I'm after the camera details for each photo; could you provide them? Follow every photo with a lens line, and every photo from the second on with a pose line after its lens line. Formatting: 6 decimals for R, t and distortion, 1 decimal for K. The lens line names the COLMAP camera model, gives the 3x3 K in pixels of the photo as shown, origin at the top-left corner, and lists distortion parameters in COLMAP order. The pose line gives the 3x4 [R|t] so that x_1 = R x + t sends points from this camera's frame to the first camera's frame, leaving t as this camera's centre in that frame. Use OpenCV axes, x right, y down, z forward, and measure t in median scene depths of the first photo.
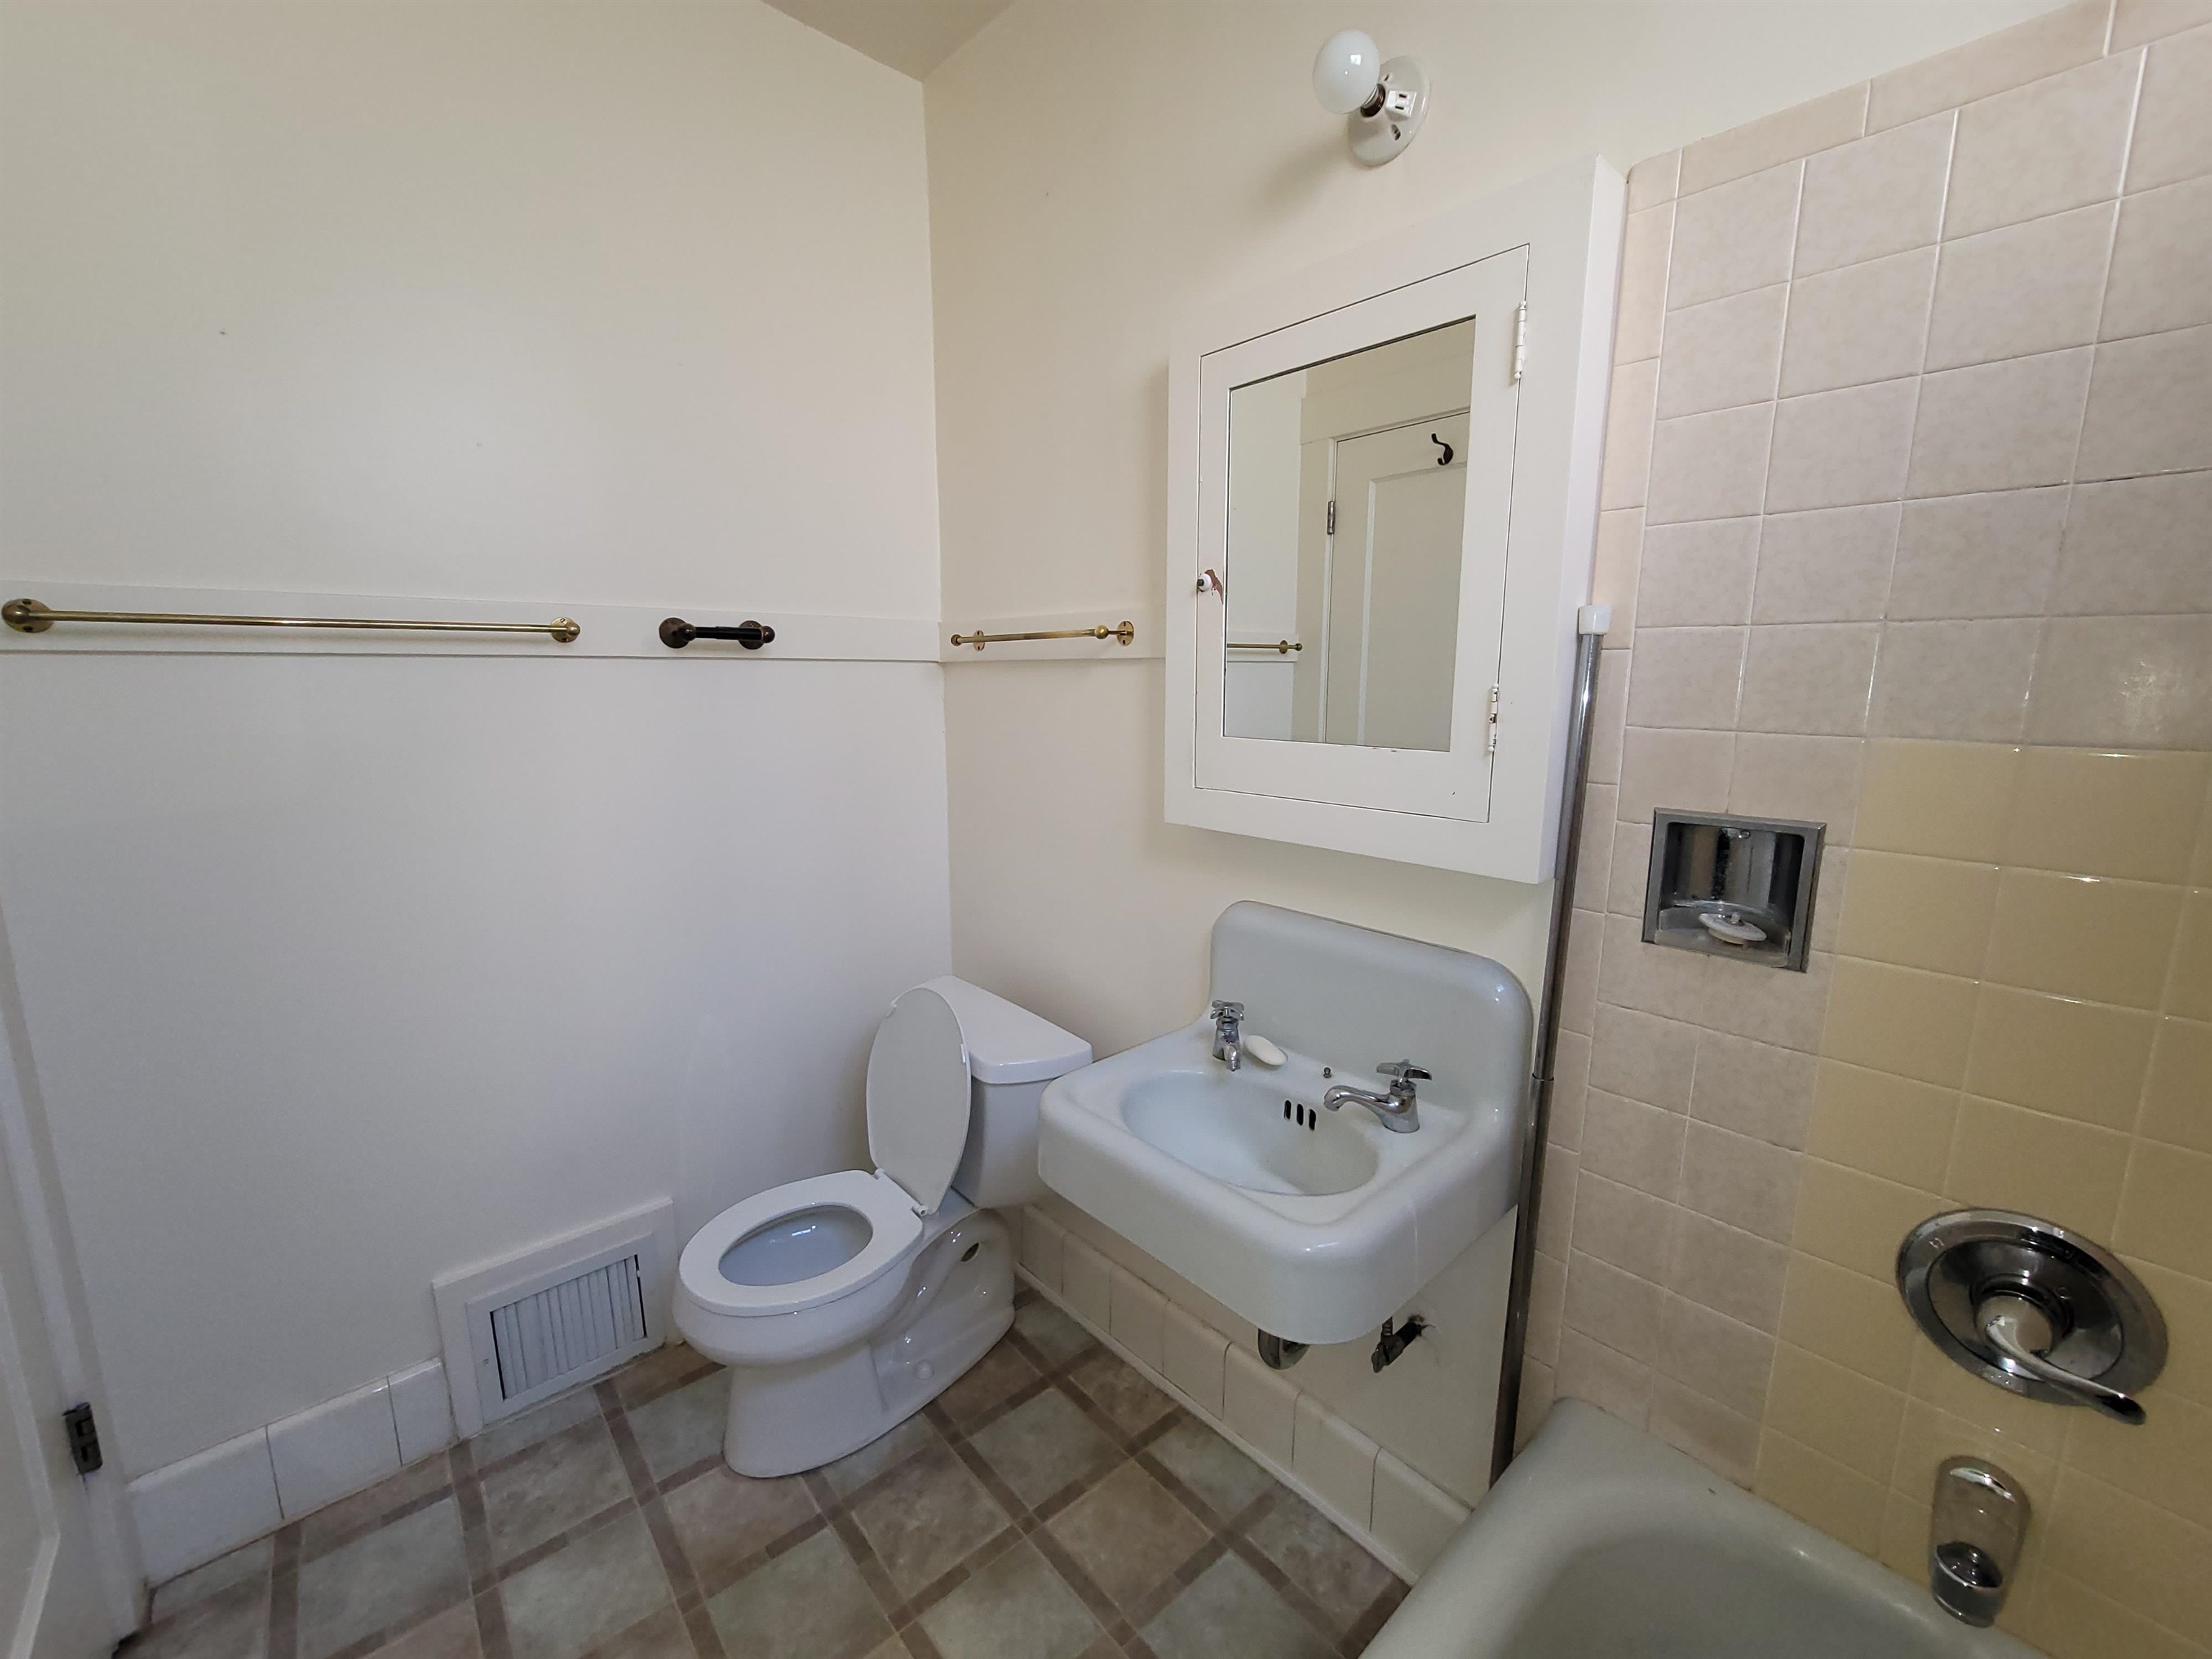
lens RADIAL K [[910.5, 0, 1109.0], [0, 910.5, 833.3], [0, 0, 1]] dist [-0.011374, 0.004223]
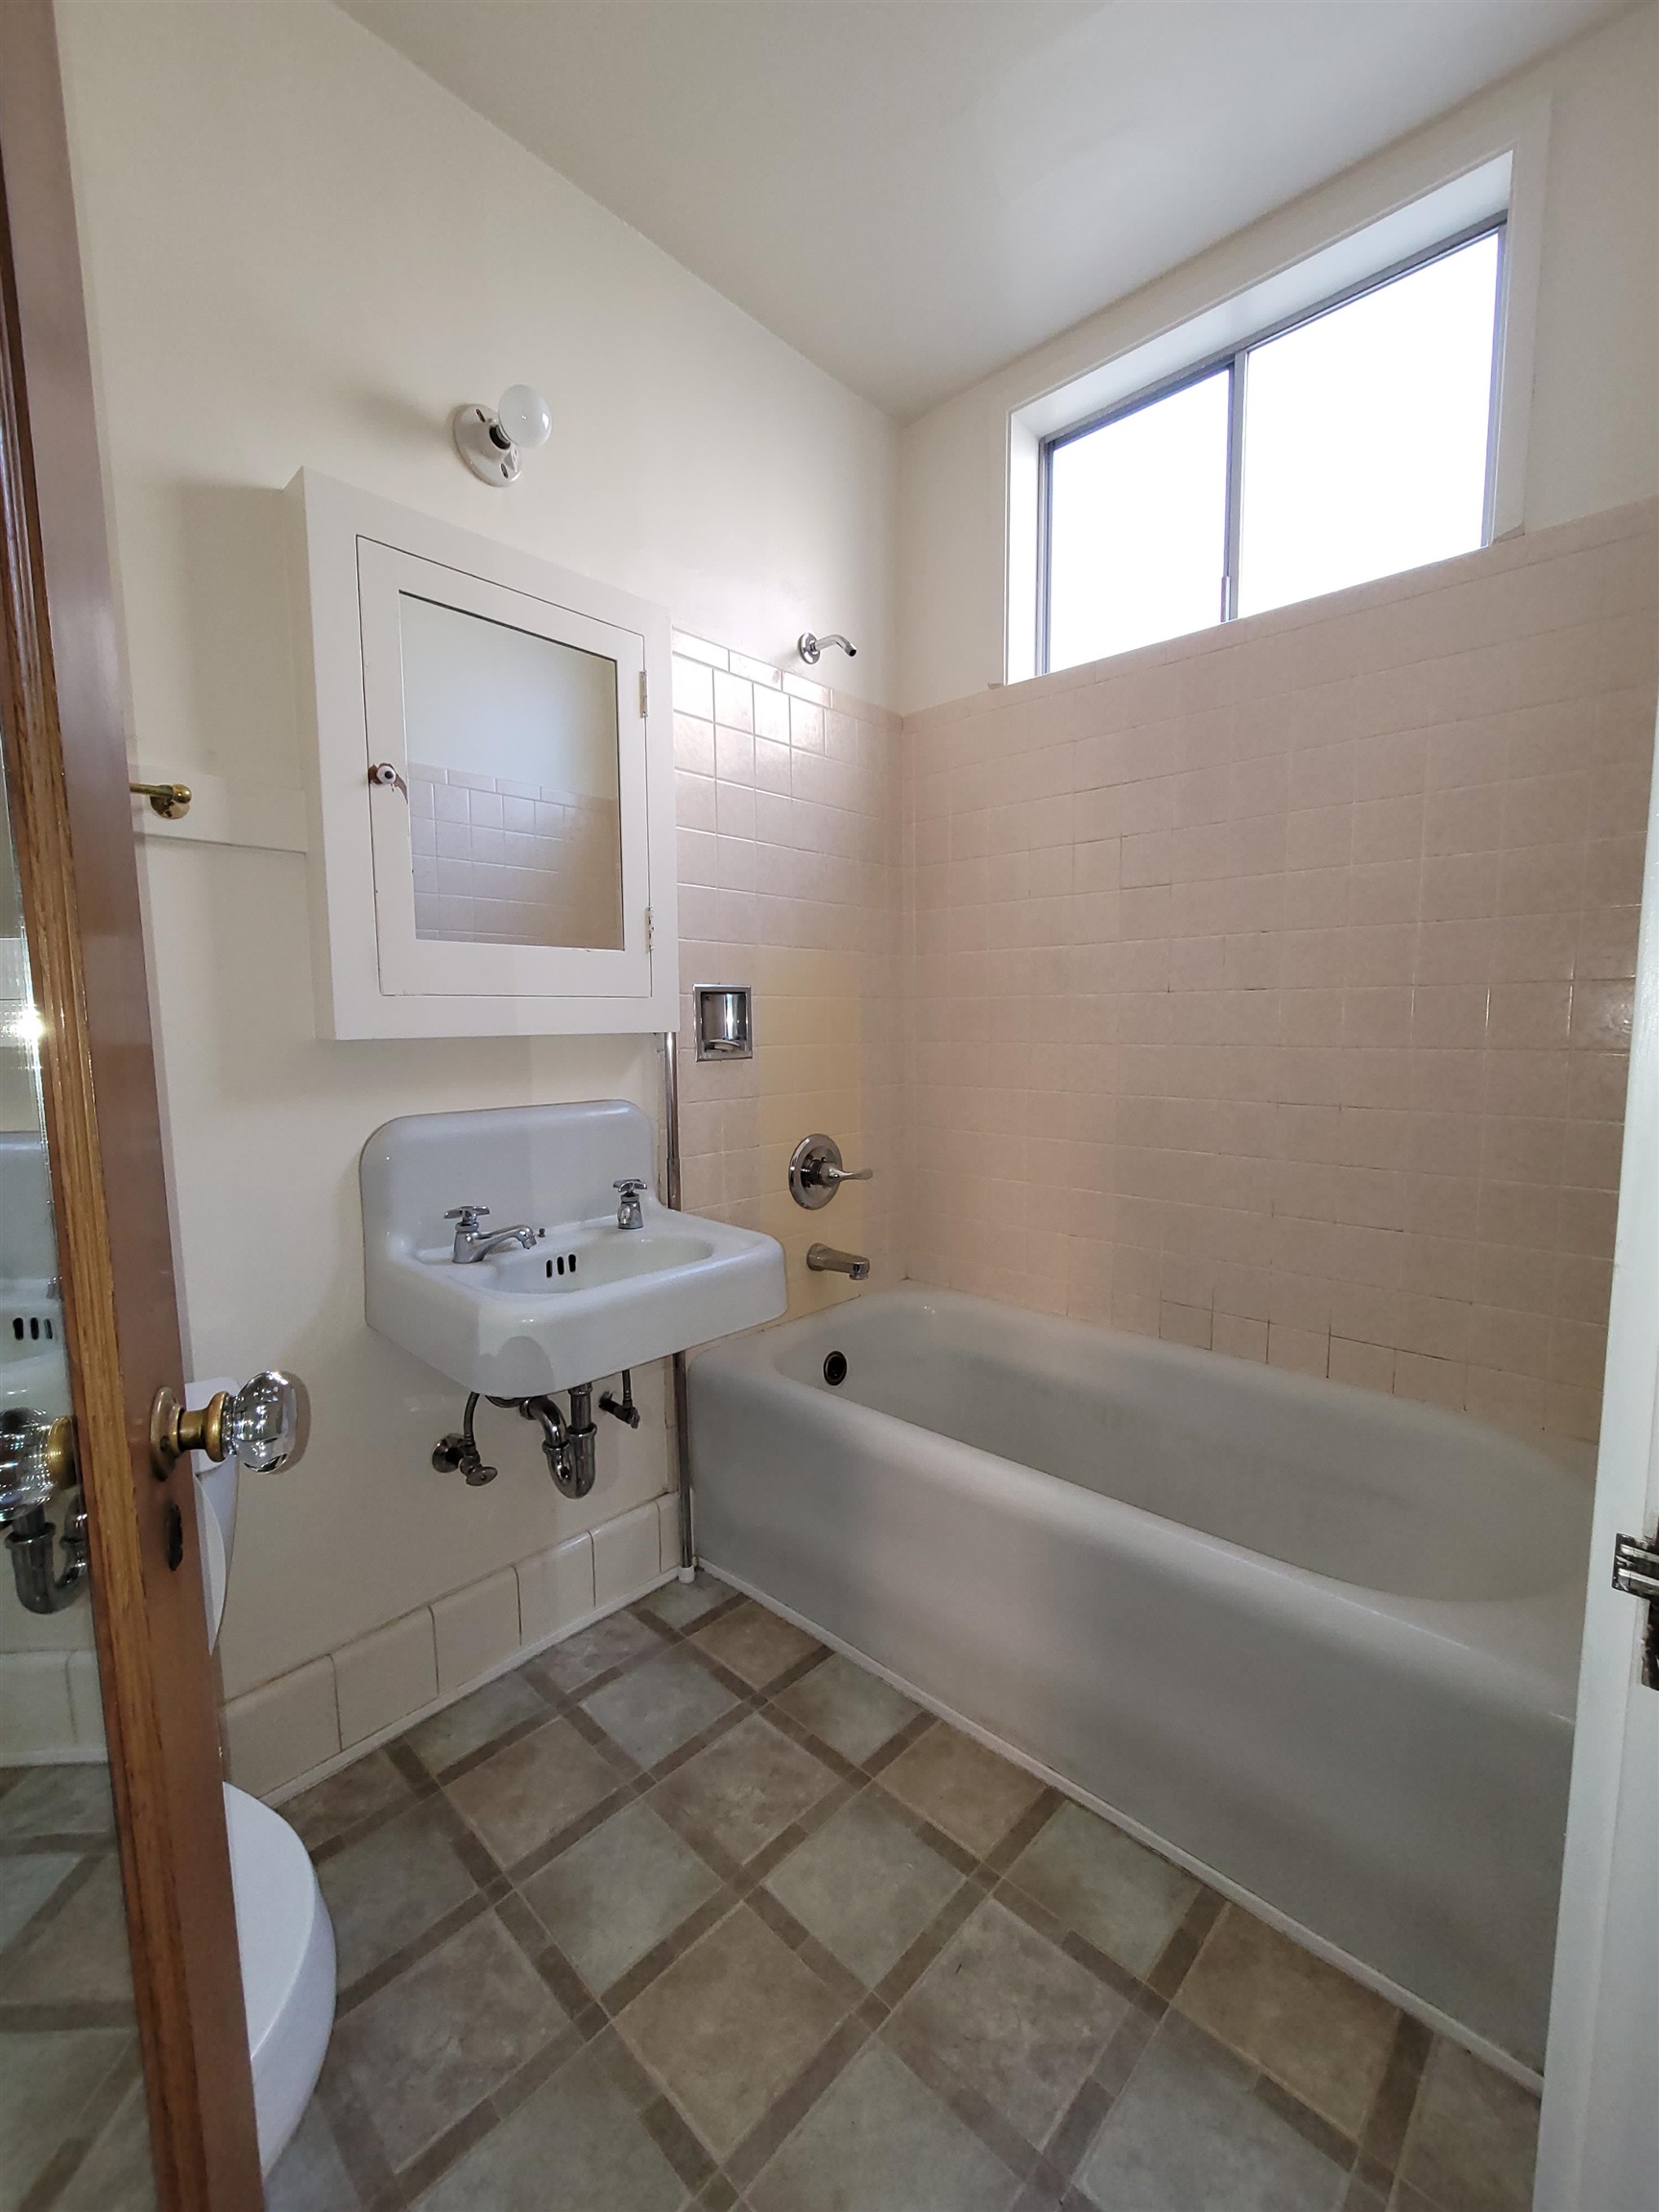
lens RADIAL K [[910.5, 0, 829.5], [0, 910.5, 1106.0], [0, 0, 1]] dist [-0.011374, 0.004223]
pose [[-0.089681, -0.098452, 0.991093, -0.897242], [0.179637, 0.977184, 0.113325, 0.038240], [-0.979637, 0.188200, -0.069949, 0.667469]]
